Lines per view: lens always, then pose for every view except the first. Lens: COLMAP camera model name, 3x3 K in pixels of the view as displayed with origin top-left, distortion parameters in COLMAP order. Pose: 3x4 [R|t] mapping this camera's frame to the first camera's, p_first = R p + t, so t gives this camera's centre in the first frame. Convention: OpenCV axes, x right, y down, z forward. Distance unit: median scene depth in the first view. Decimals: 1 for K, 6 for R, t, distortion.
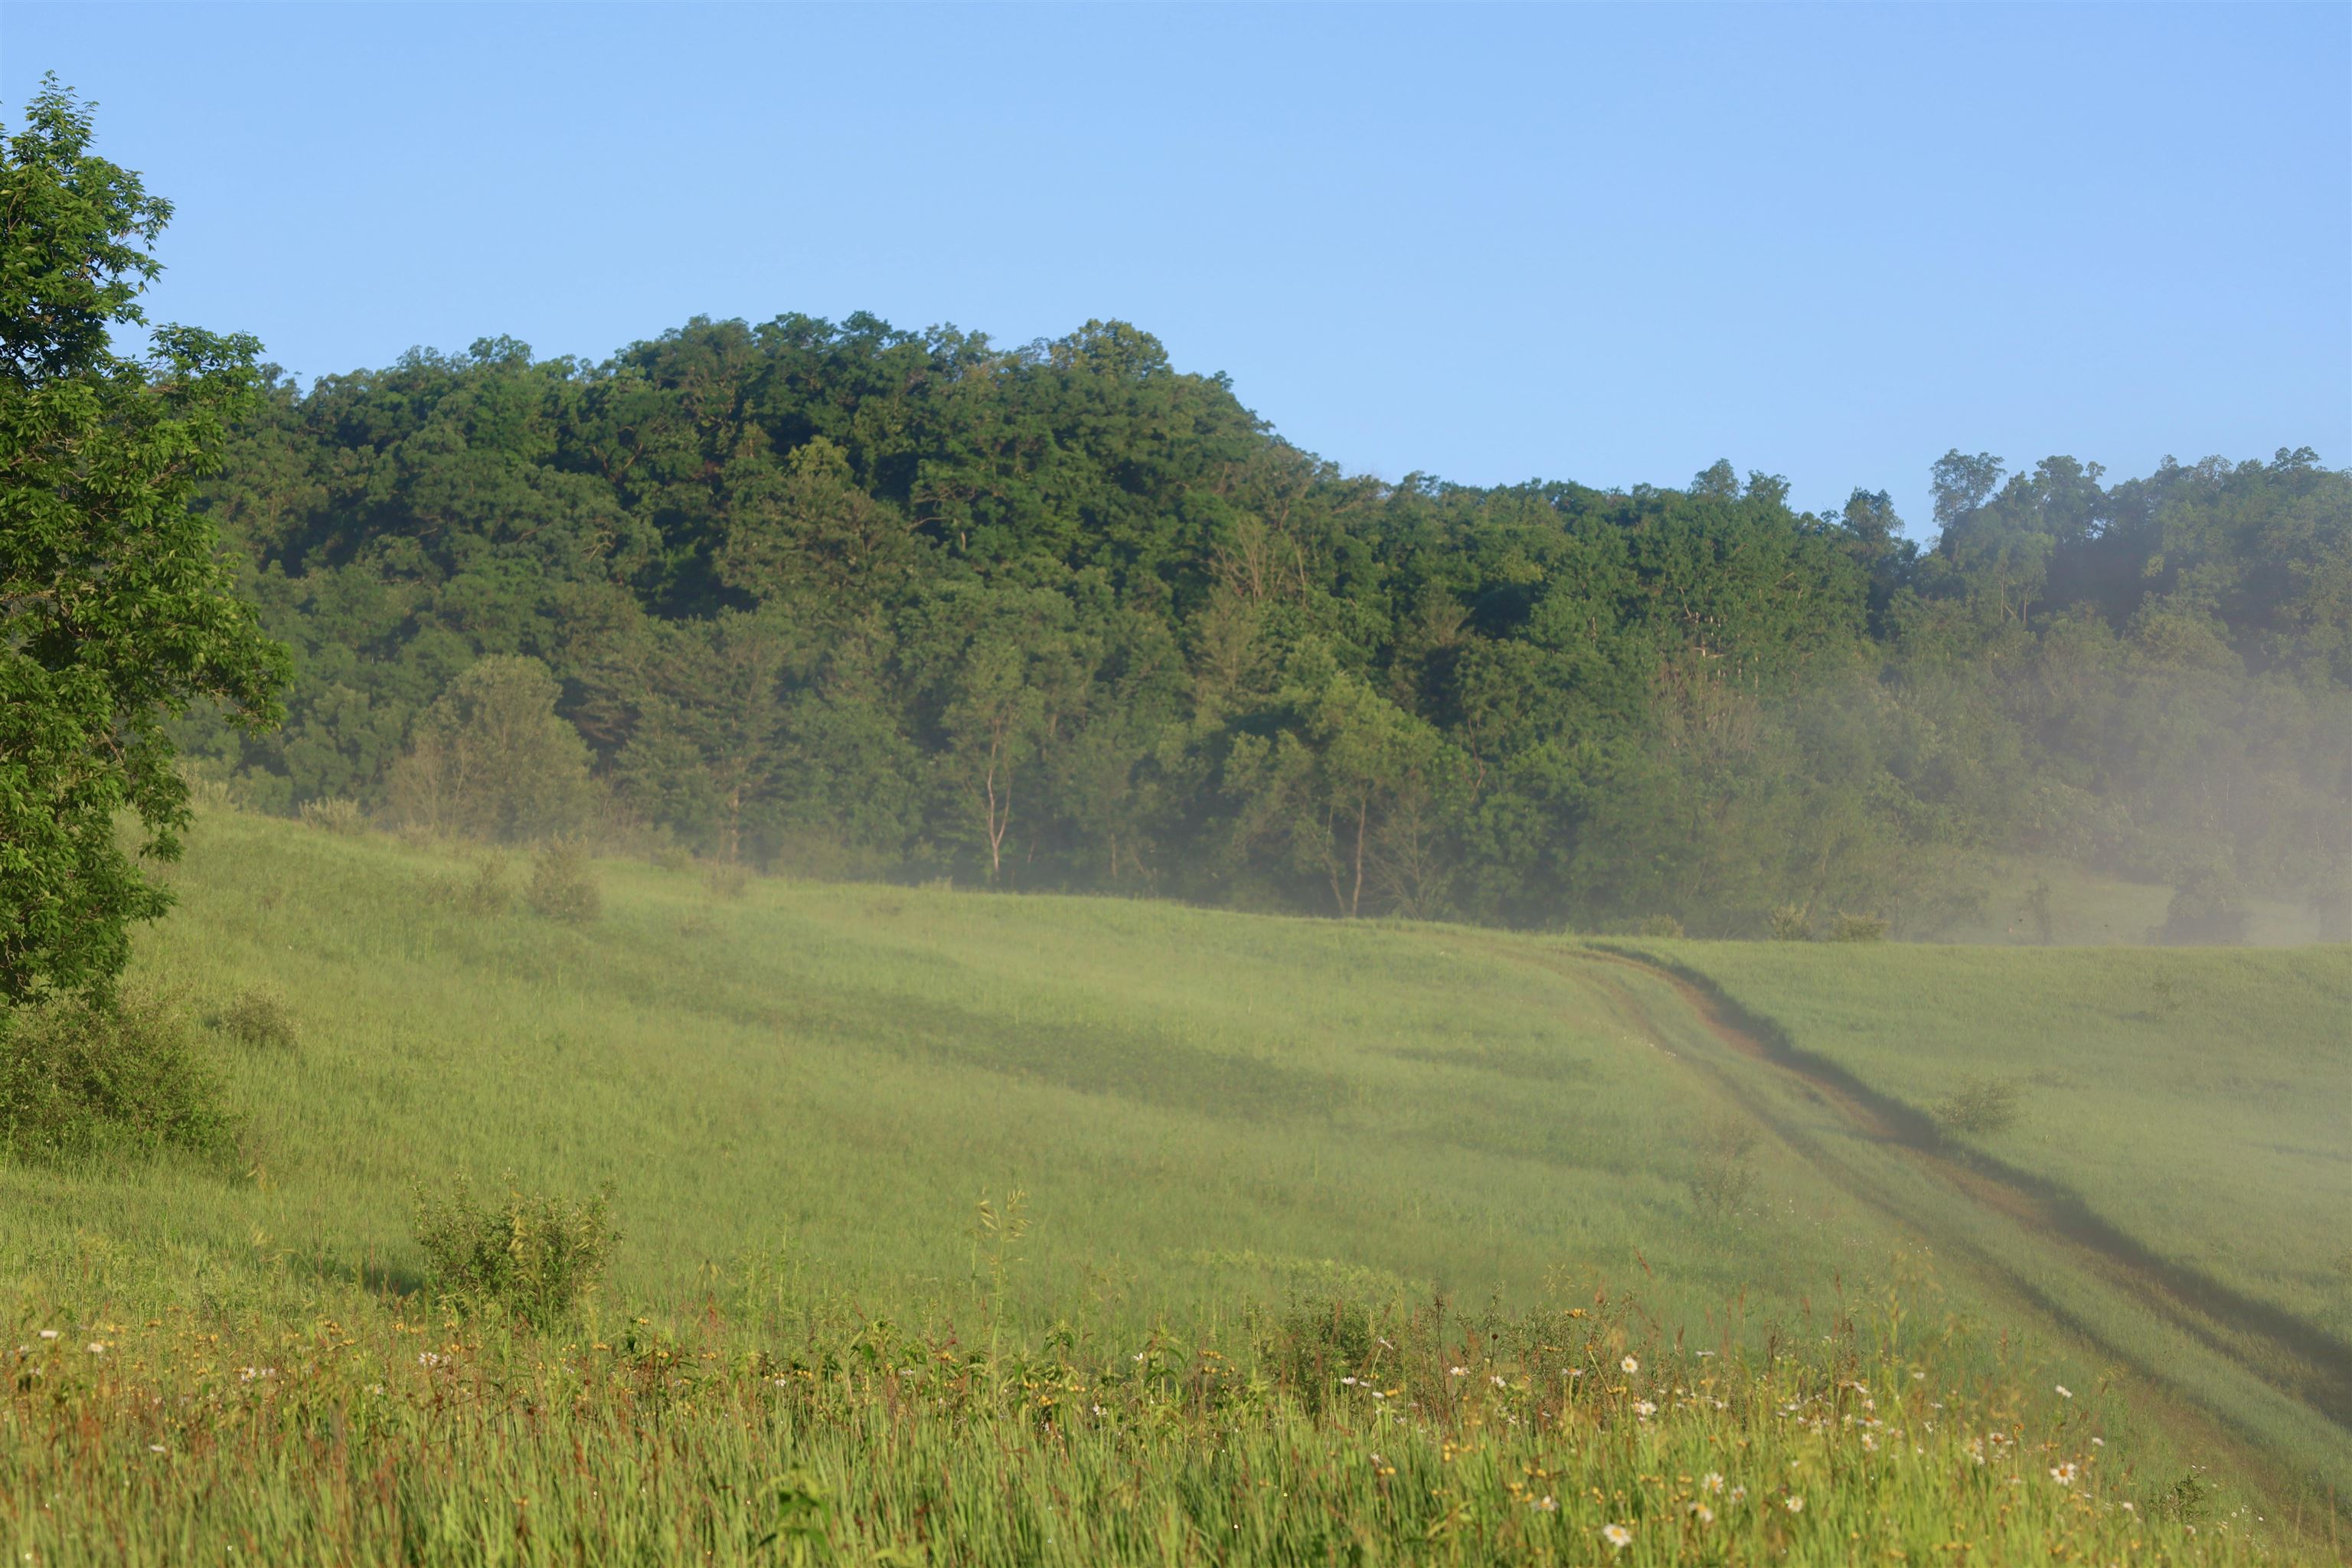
lens RADIAL K [[5975.4, 0, 1176.1], [0, 5975.4, 784.9], [0, 0, 1]] dist [-0.024944, 0.000000]
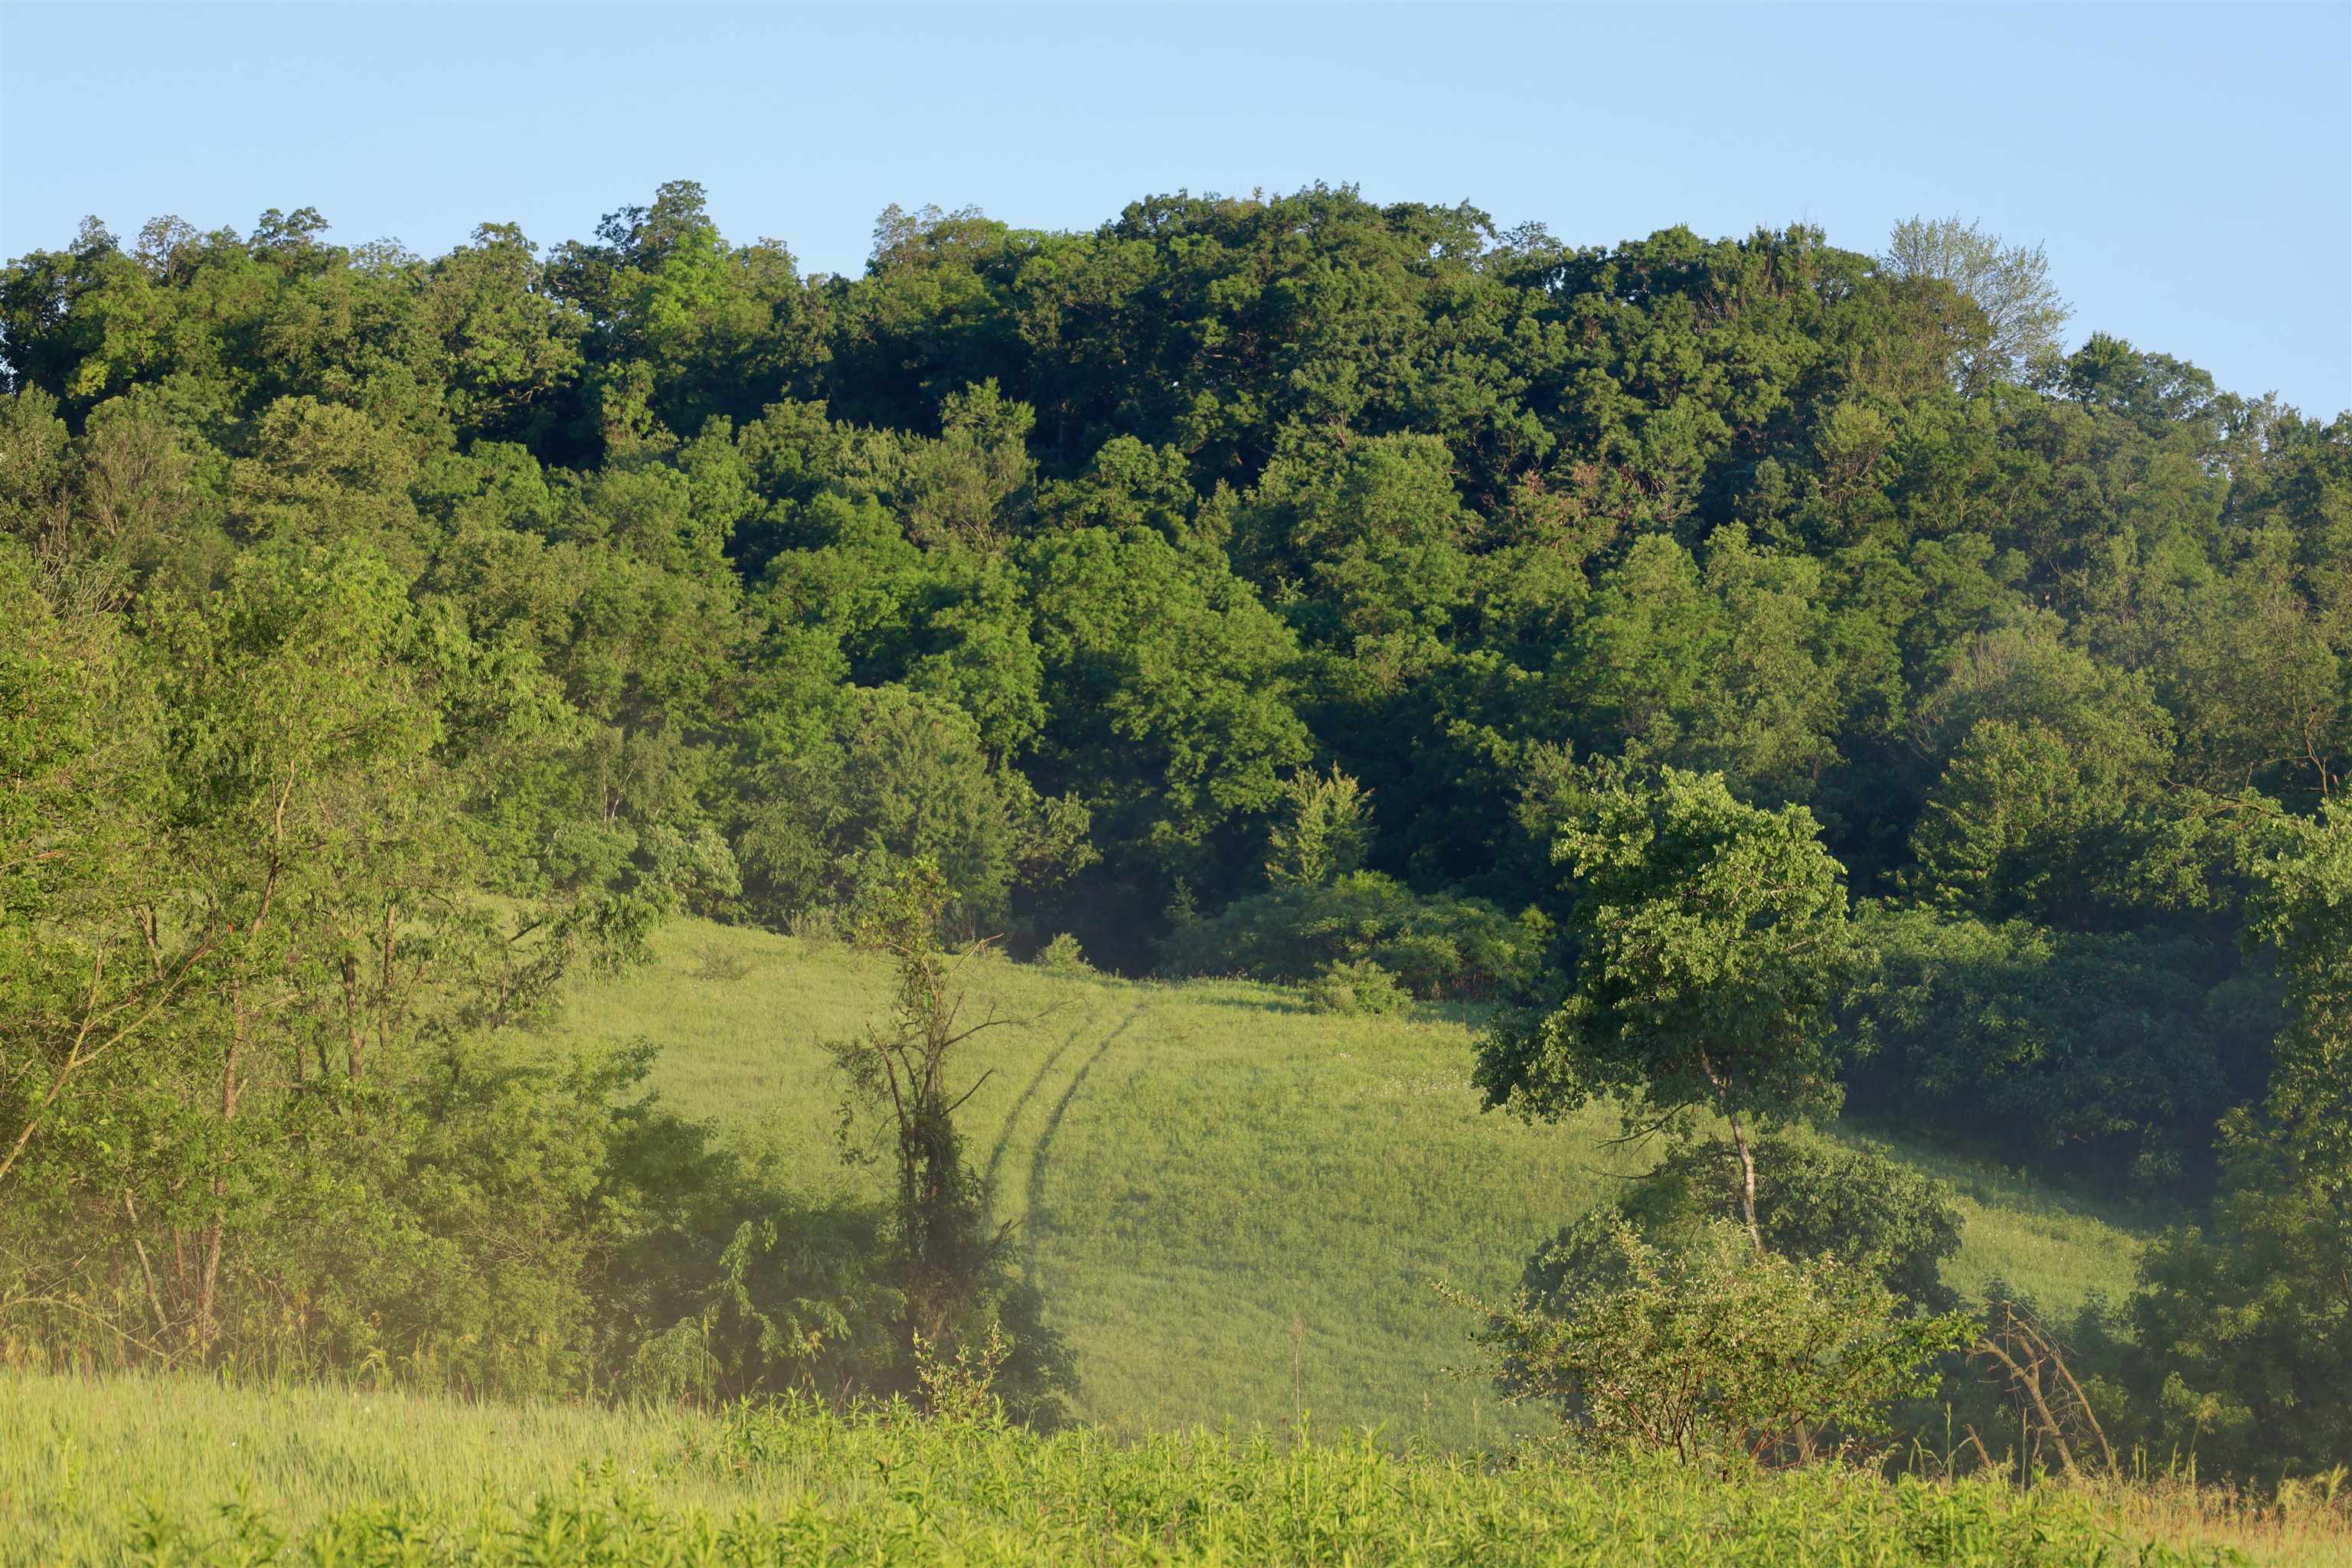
lens RADIAL K [[6915.0, 0, 1175.9], [0, 6915.0, 784.6], [0, 0, 1]] dist [0.009089, 0.000000]
pose [[0.933136, 0.004047, 0.359502, 0.010370], [-0.004382, 0.999990, 0.000116, 0.006257], [-0.359498, -0.001684, 0.933144, 0.328922]]
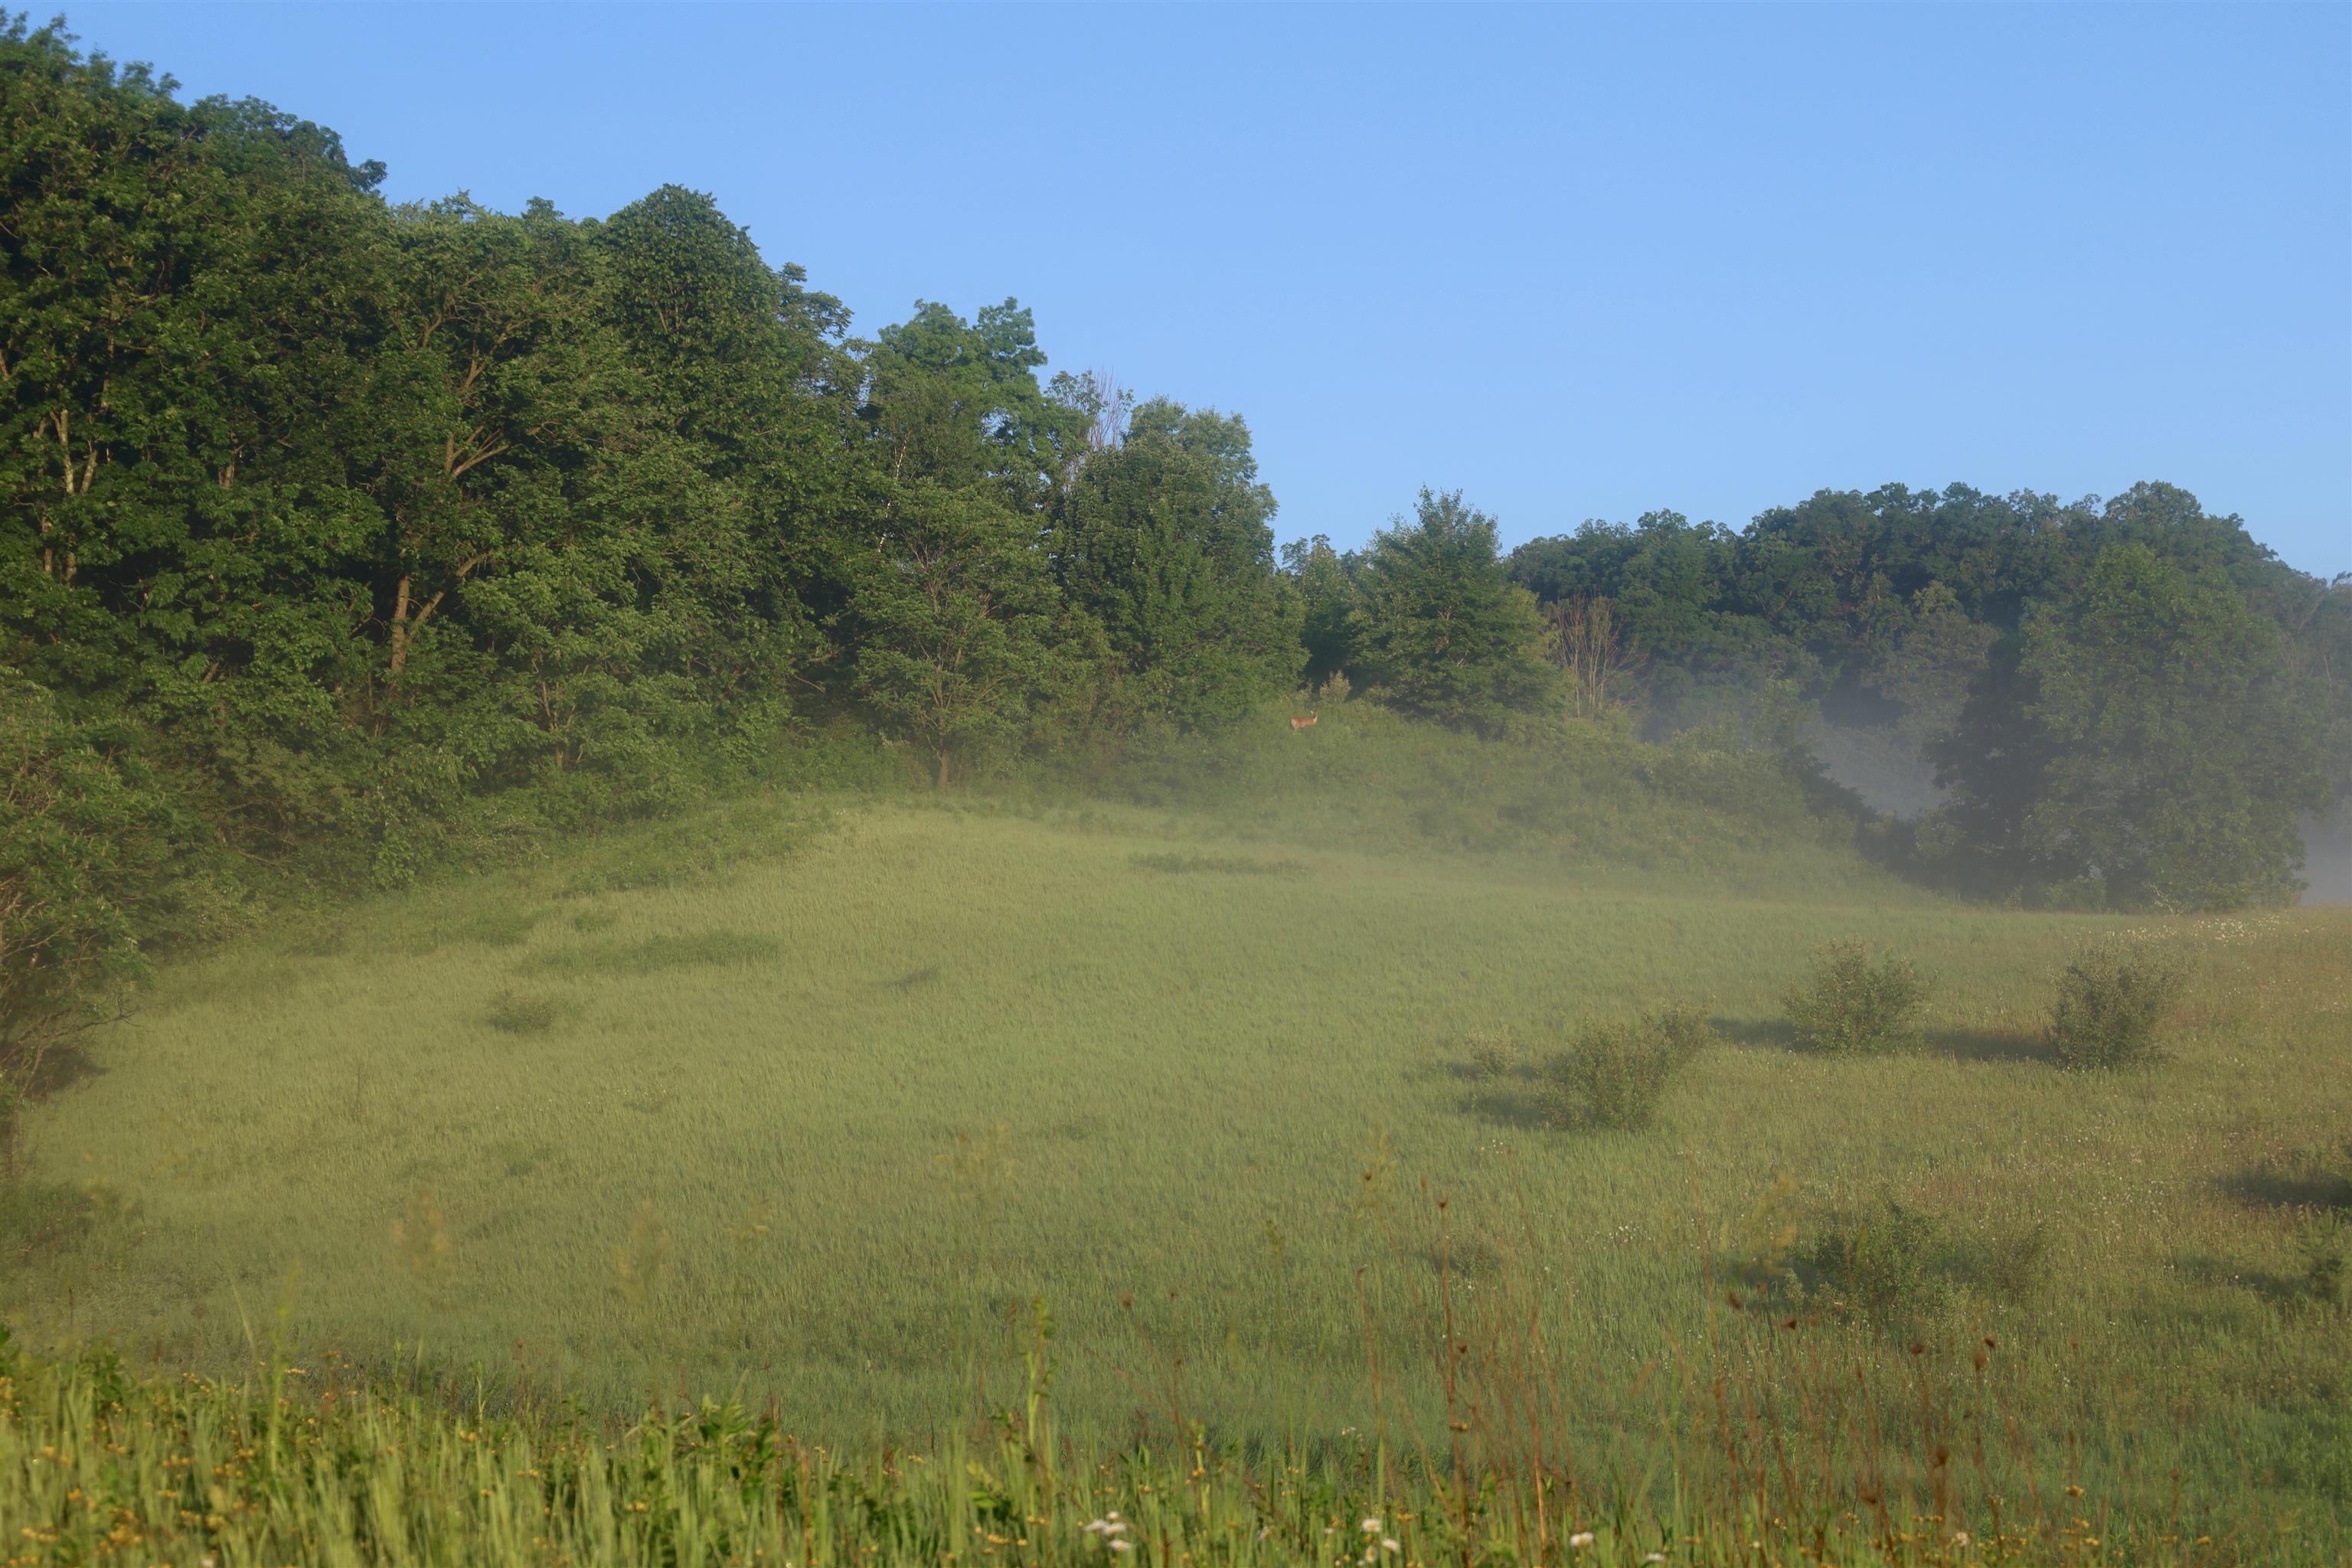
lens RADIAL K [[5400.6, 0, 1175.7], [0, 5400.6, 784.0], [0, 0, 1]] dist [0.079402, 0.000000]
pose [[0.986558, -0.037301, -0.159095, -0.035656], [0.035245, 0.999255, -0.015723, -0.000718], [0.159562, 0.009904, 0.987138, -0.197266]]
